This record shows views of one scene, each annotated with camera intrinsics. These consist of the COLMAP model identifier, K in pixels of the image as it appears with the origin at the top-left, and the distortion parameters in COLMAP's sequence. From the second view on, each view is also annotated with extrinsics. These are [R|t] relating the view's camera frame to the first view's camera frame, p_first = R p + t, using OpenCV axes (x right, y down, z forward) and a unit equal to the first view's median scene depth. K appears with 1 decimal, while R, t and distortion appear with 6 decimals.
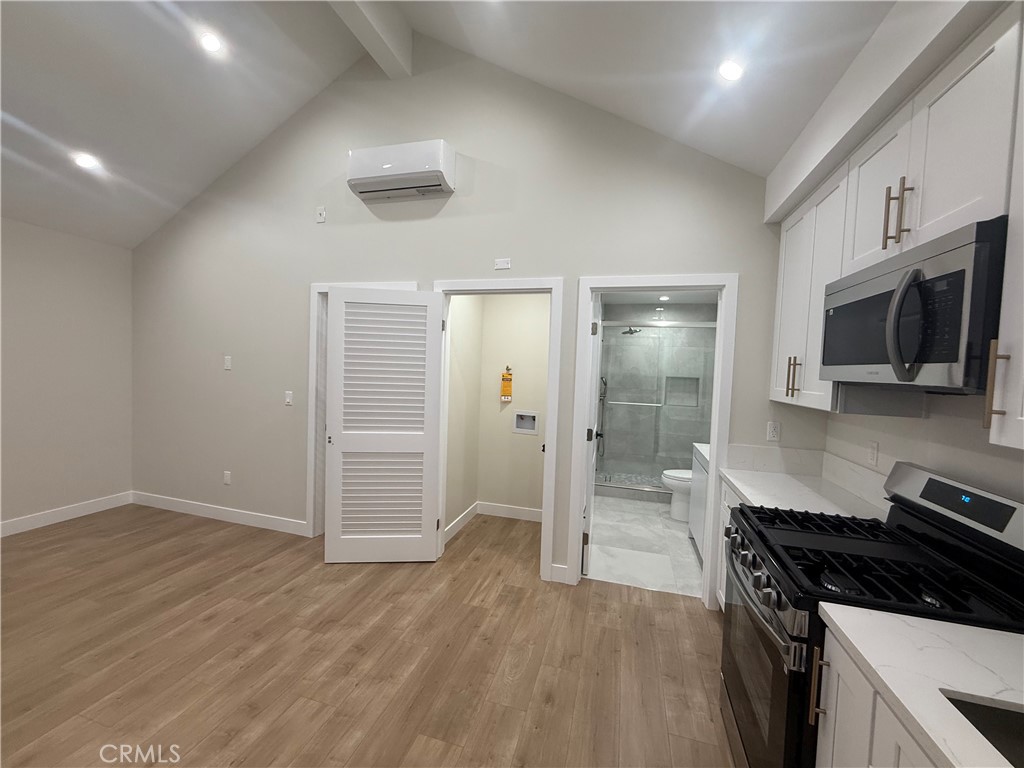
lens RADIAL K [[411.7, 0, 508.5], [0, 411.7, 381.9], [0, 0, 1]] dist [0.009616, -0.000380]
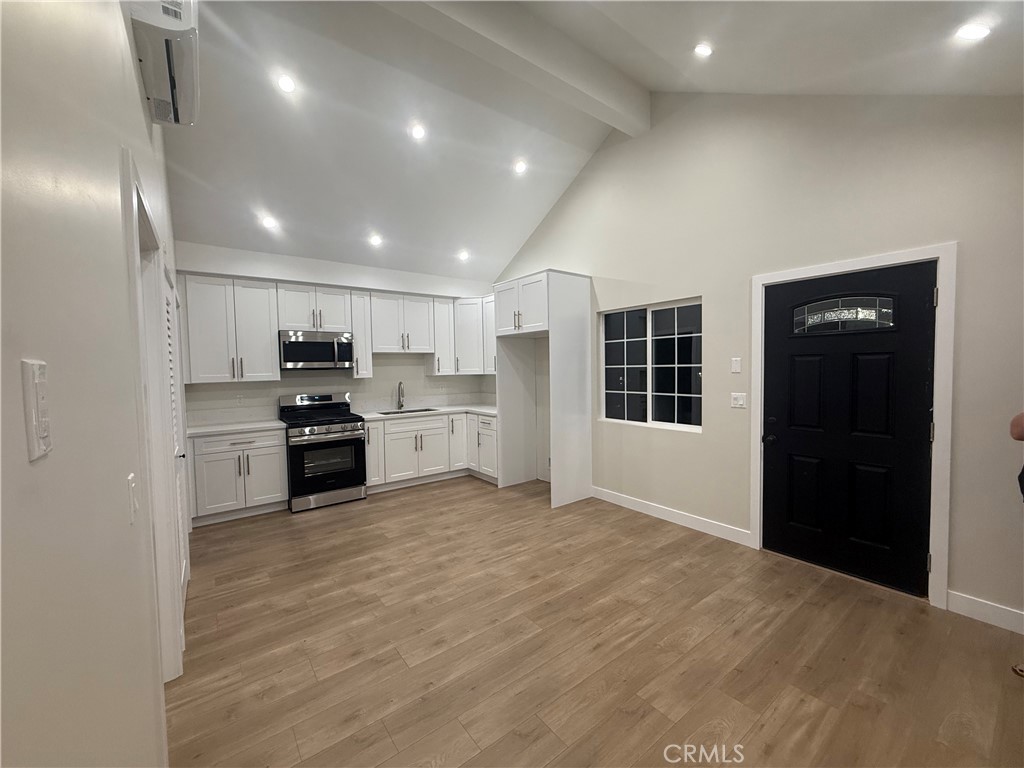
lens RADIAL K [[411.7, 0, 508.5], [0, 411.7, 381.9], [0, 0, 1]] dist [0.009616, -0.000380]
pose [[-0.800265, -0.044732, 0.597976, -1.608711], [0.013394, 0.995632, 0.092404, -0.116763], [-0.599497, 0.081957, -0.796170, 1.866582]]
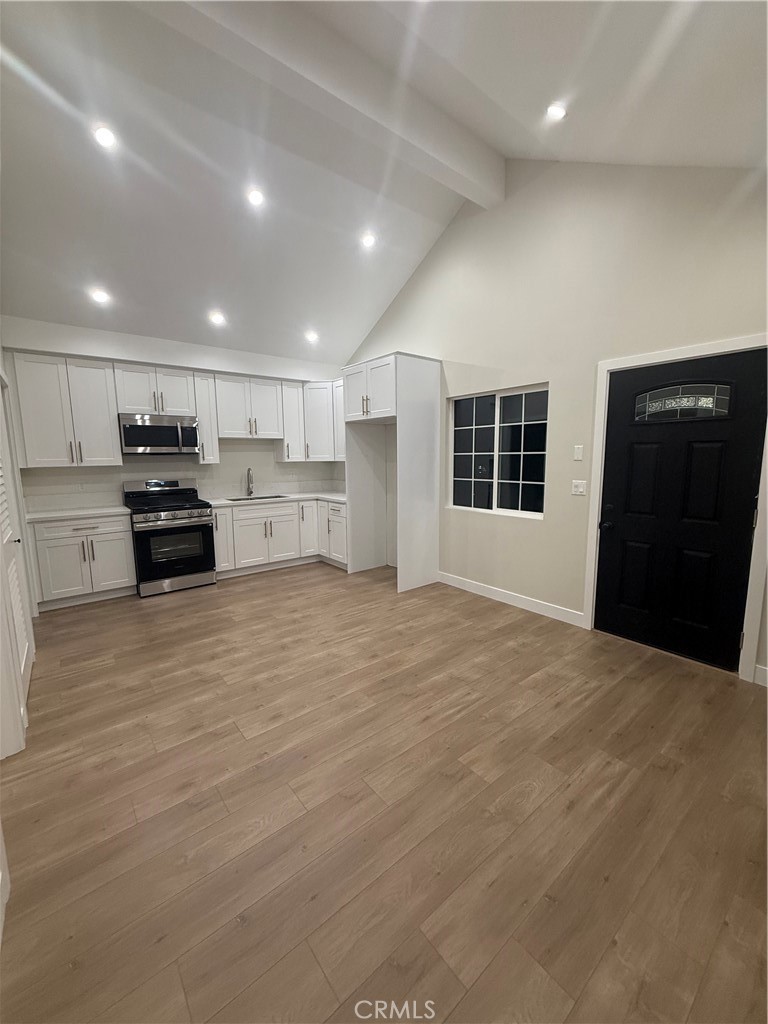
lens RADIAL K [[411.7, 0, 382.2], [0, 411.7, 507.7], [0, 0, 1]] dist [0.009616, -0.000380]
pose [[-0.816862, -0.101848, 0.567770, -1.667039], [0.004509, 0.983132, 0.182842, -0.108682], [-0.576815, 0.151917, -0.802624, 1.822917]]
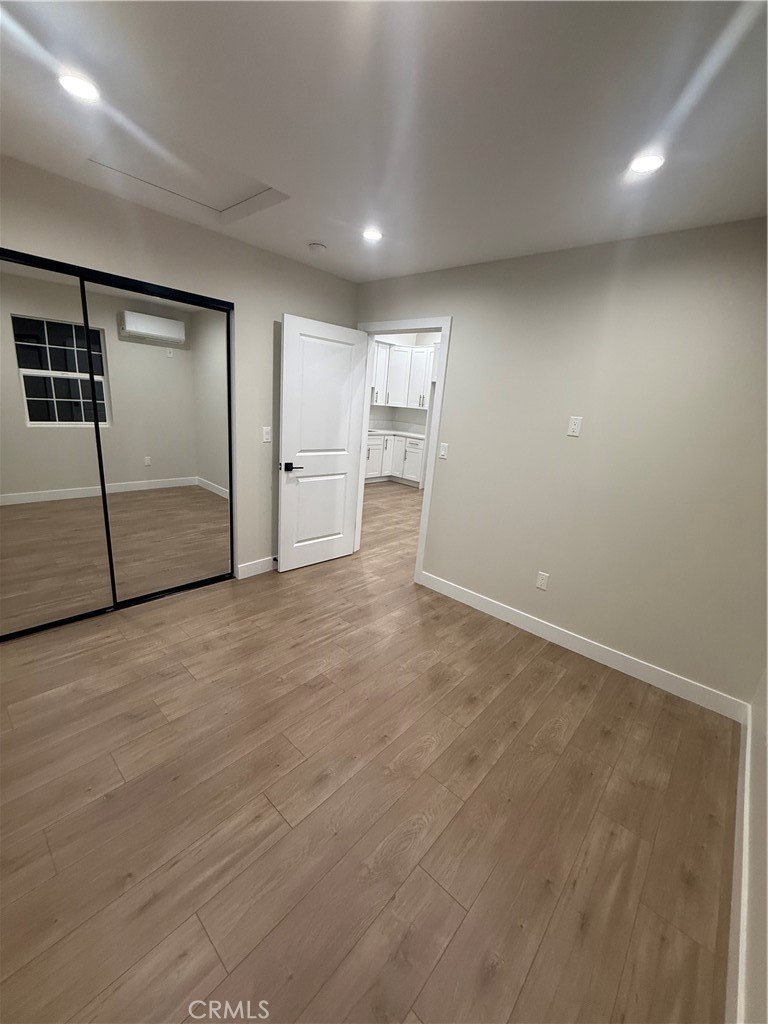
lens RADIAL K [[405.1, 0, 383.1], [0, 405.1, 525.9], [0, 0, 1]] dist [-0.042267, -0.000081]
pose [[-0.894814, -0.236897, 0.378402, -1.268324], [-0.098878, 0.931713, 0.349476, -0.172550], [-0.435353, 0.275300, -0.857134, 3.283059]]
